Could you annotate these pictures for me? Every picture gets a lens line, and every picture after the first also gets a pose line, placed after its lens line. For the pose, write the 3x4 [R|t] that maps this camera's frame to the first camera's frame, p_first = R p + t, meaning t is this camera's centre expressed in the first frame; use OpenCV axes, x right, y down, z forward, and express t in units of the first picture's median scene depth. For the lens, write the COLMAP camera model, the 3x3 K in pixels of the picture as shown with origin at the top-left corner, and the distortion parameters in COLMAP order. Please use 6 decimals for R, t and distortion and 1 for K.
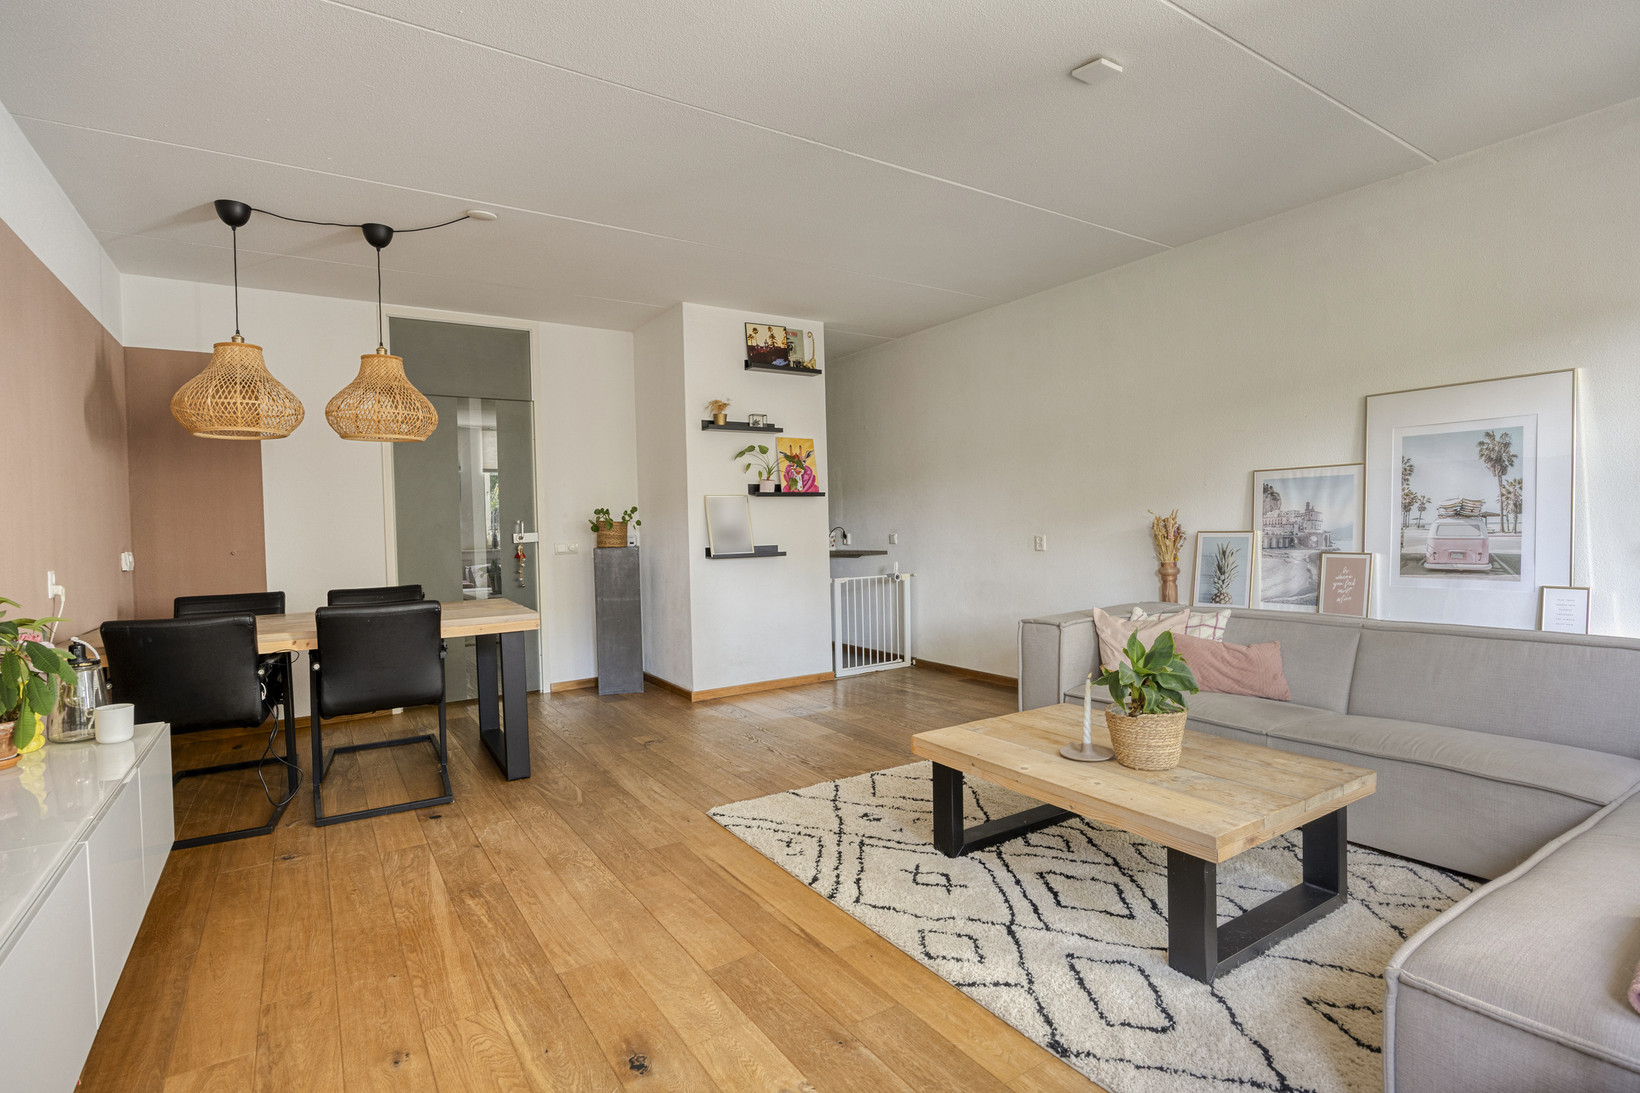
lens RADIAL K [[787.2, 0, 831.3], [0, 787.2, 544.1], [0, 0, 1]] dist [-0.018178, -0.000041]
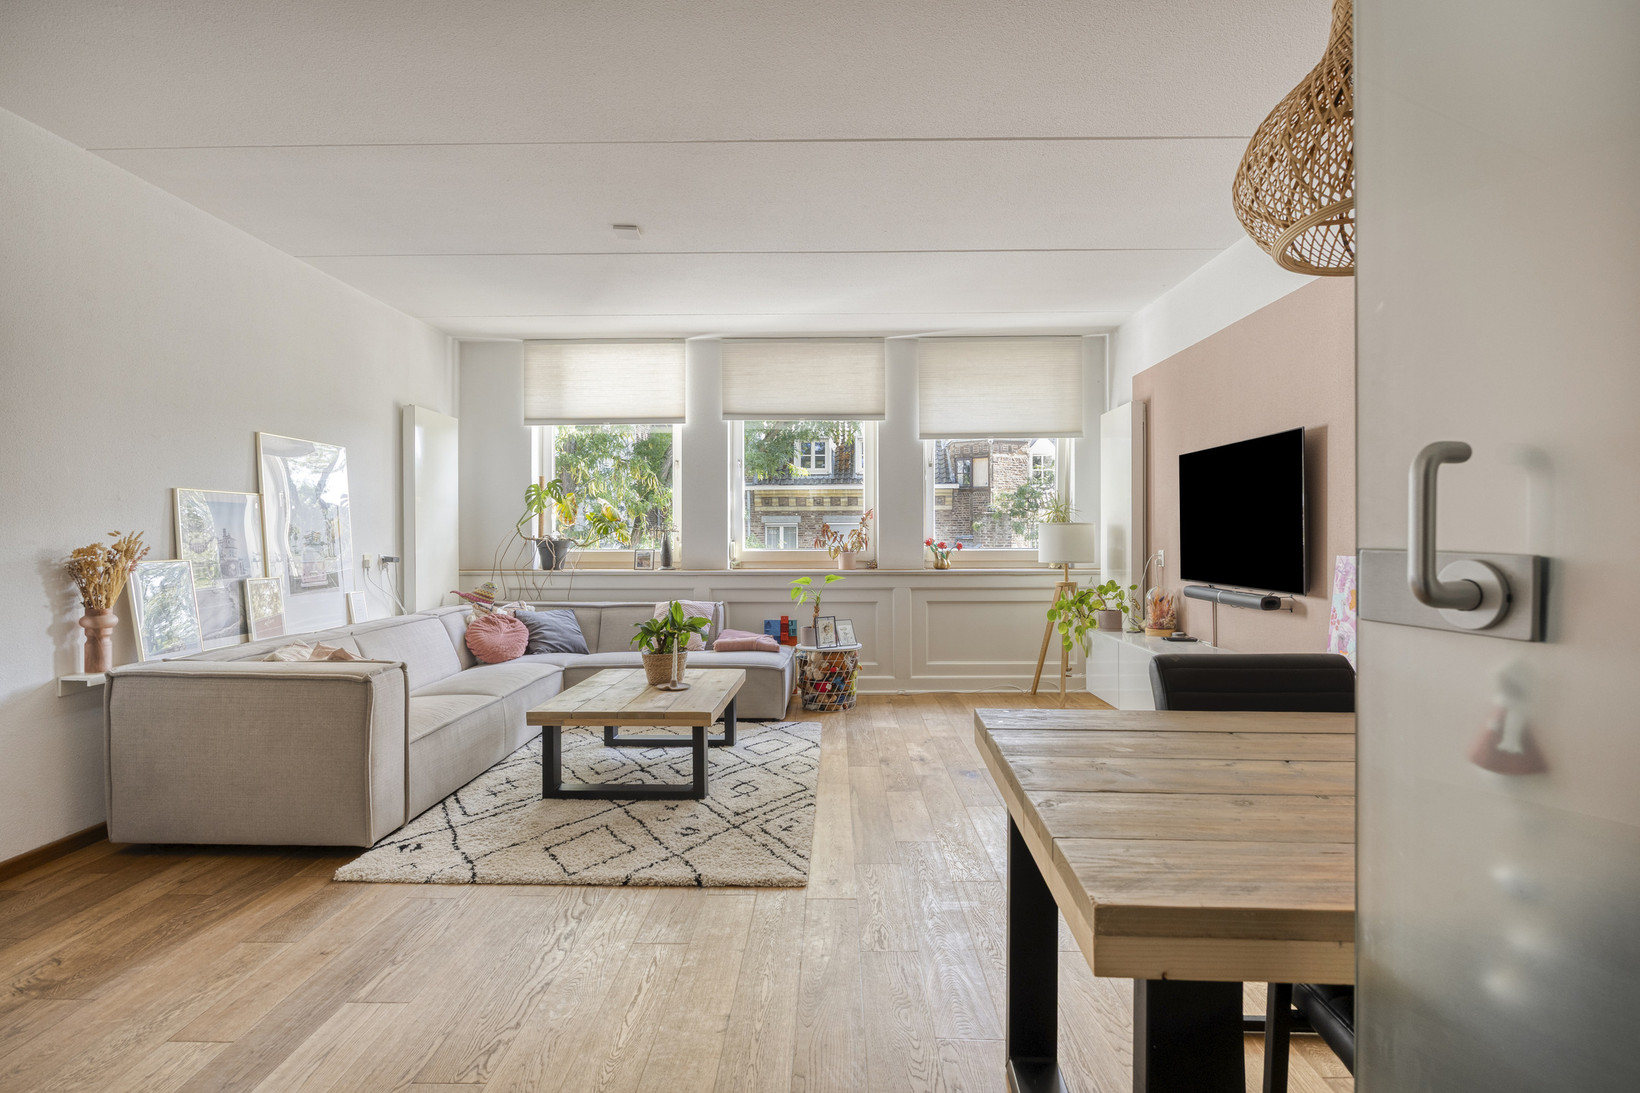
lens RADIAL K [[841.6, 0, 820.7], [0, 841.6, 539.7], [0, 0, 1]] dist [-0.012572, 0.001063]
pose [[-0.821546, 0.025219, 0.569584, -0.682380], [0.038961, 0.999169, 0.011957, -0.028751], [-0.568809, 0.032015, -0.821846, 1.704250]]
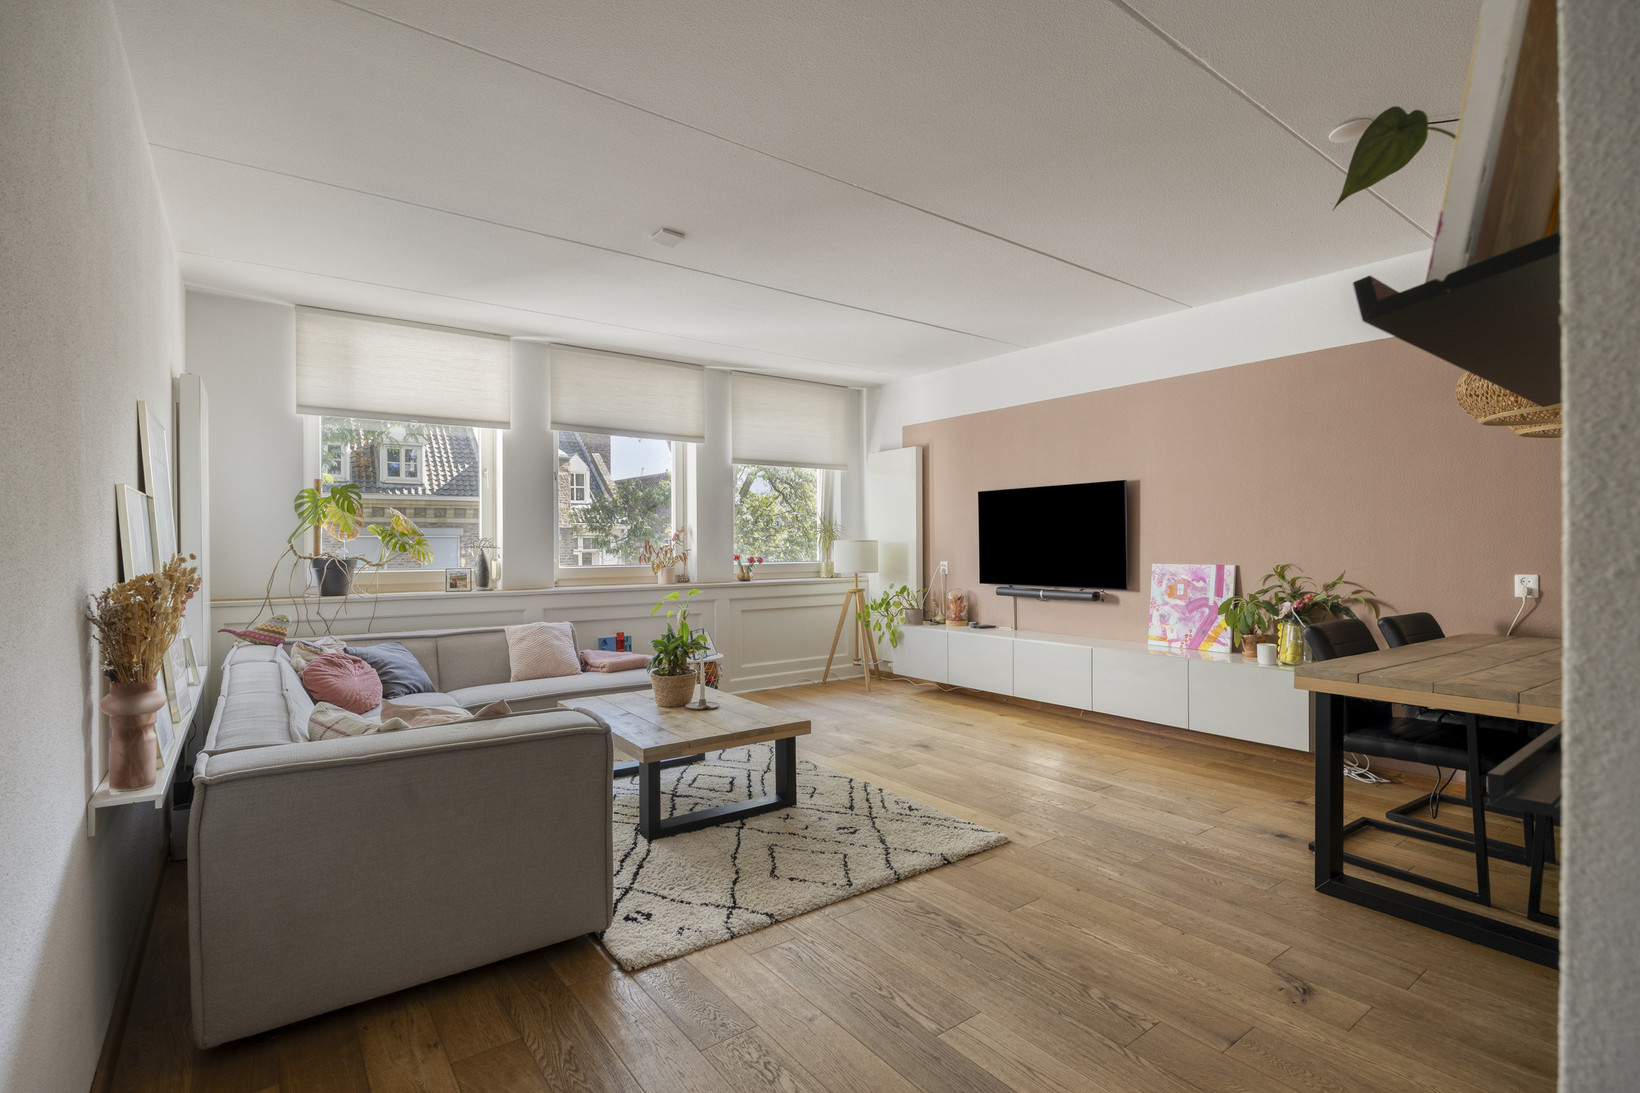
lens RADIAL K [[779.0, 0, 826.9], [0, 779.0, 554.2], [0, 0, 1]] dist [-0.005257, -0.000100]
pose [[-0.997878, 0.030949, -0.057289, 0.122482], [0.028748, 0.998832, 0.038847, -0.068906], [0.058424, 0.037118, -0.997602, 1.968785]]
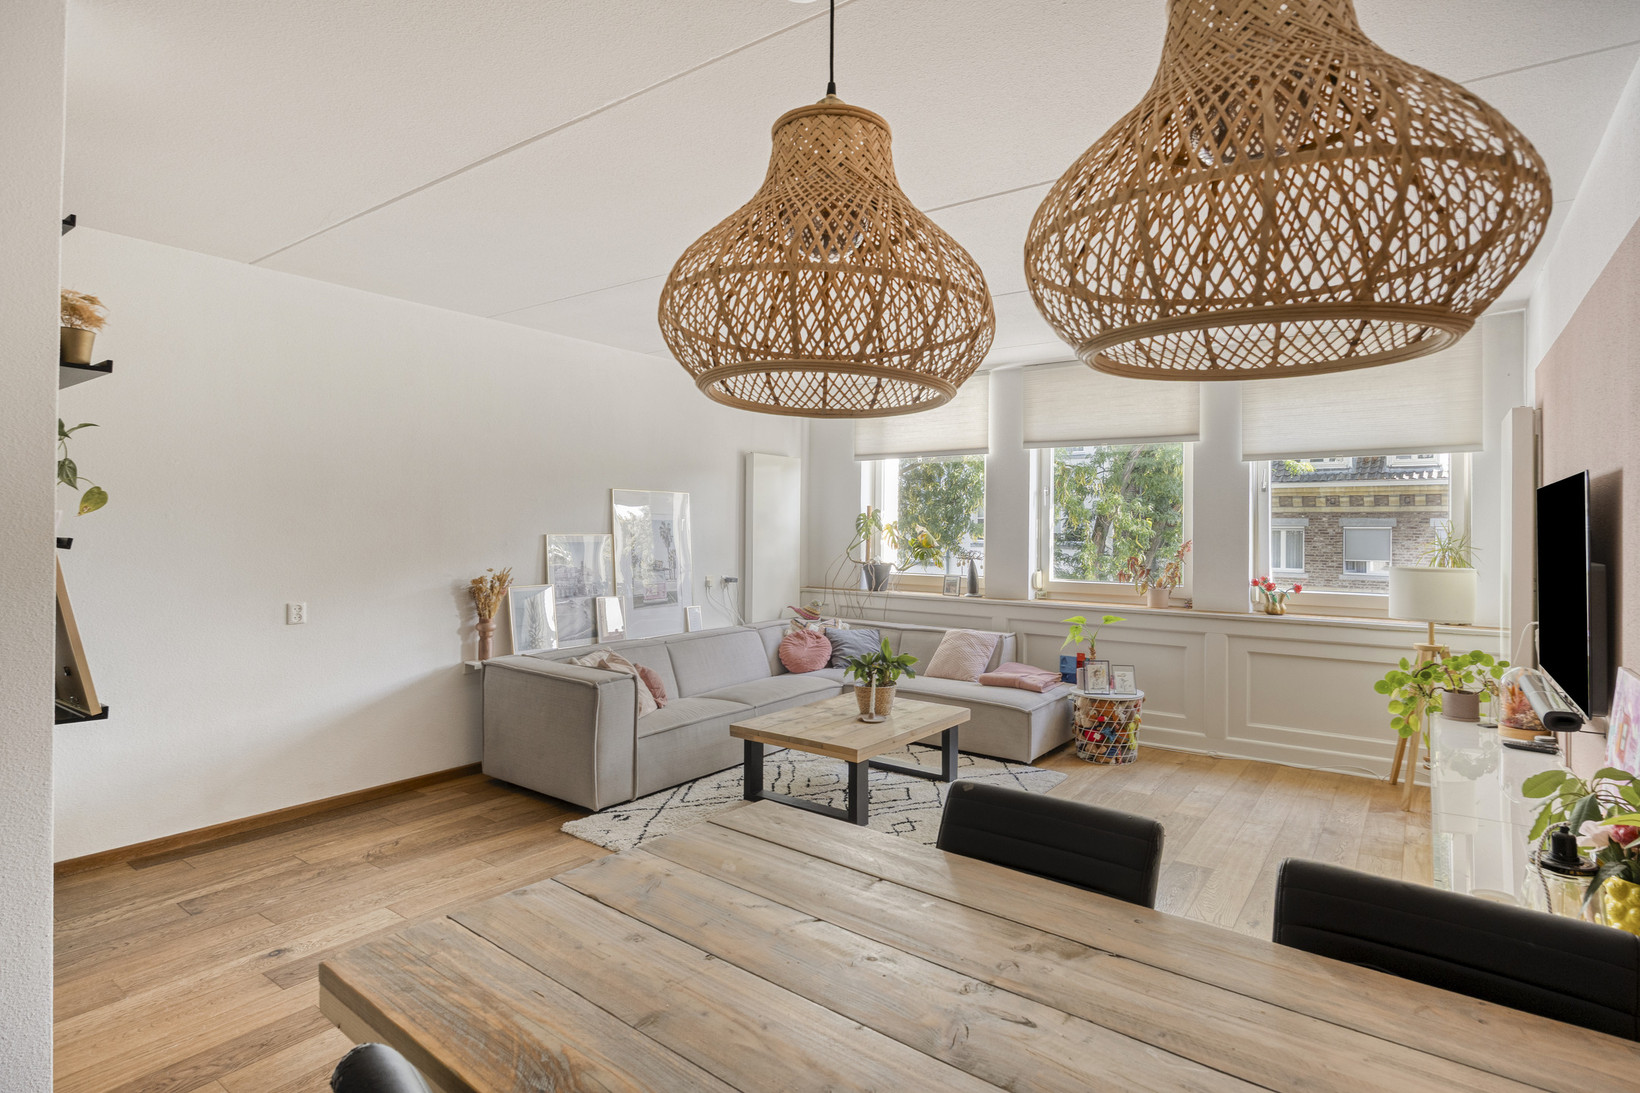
lens RADIAL K [[848.3, 0, 804.4], [0, 848.3, 522.6], [0, 0, 1]] dist [-0.013059, 0.001017]
pose [[-0.334495, 0.028627, 0.941963, -1.054465], [0.025886, 0.999440, -0.021181, -0.094886], [-0.942042, 0.017299, -0.335049, 1.345499]]
